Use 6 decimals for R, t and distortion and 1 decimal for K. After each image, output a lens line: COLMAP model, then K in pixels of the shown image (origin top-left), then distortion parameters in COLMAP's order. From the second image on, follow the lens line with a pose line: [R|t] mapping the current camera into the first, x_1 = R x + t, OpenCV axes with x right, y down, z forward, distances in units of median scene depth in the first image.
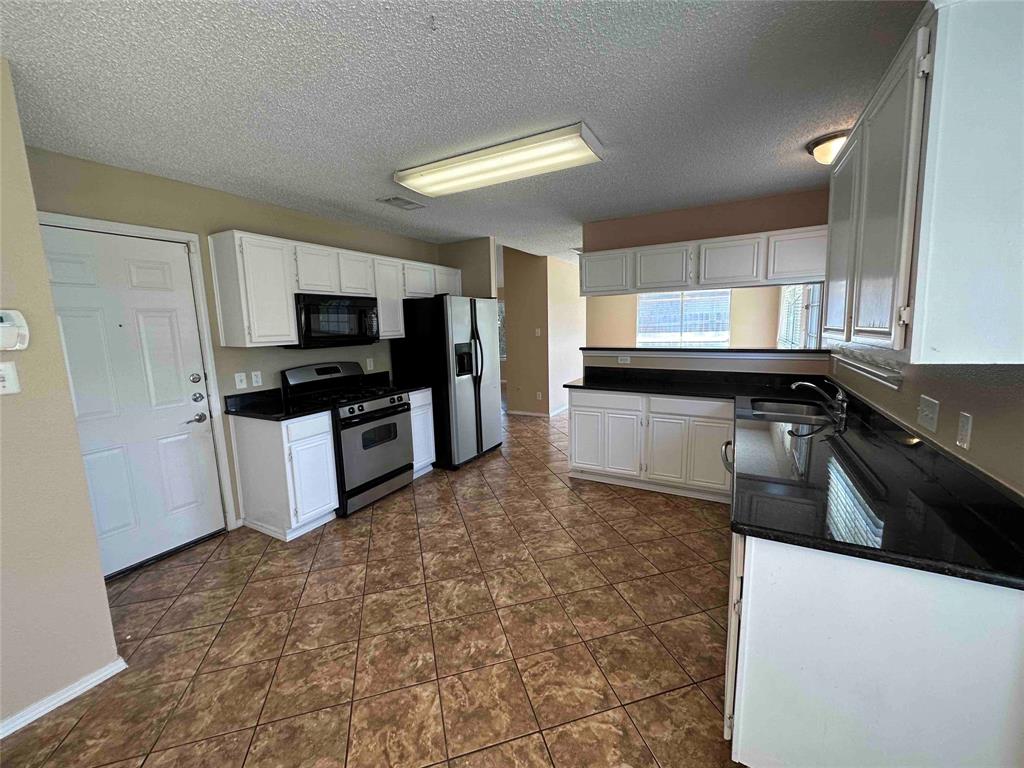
lens RADIAL K [[408.0, 0, 510.8], [0, 408.0, 382.2], [0, 0, 1]] dist [-0.003419, -0.000746]
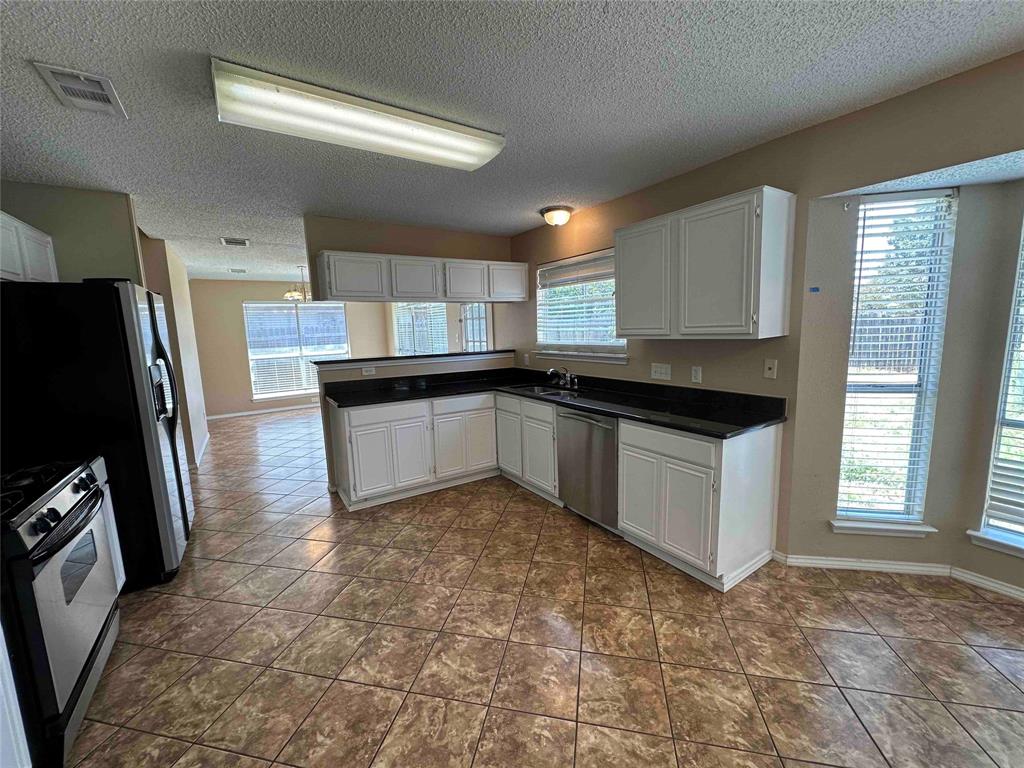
lens RADIAL K [[408.0, 0, 511.3], [0, 408.0, 382.1], [0, 0, 1]] dist [-0.003419, -0.000746]
pose [[0.470288, -0.103397, 0.876435, -0.644427], [0.139600, 0.989325, 0.041807, -0.036392], [-0.871401, 0.102689, 0.479702, 0.429021]]
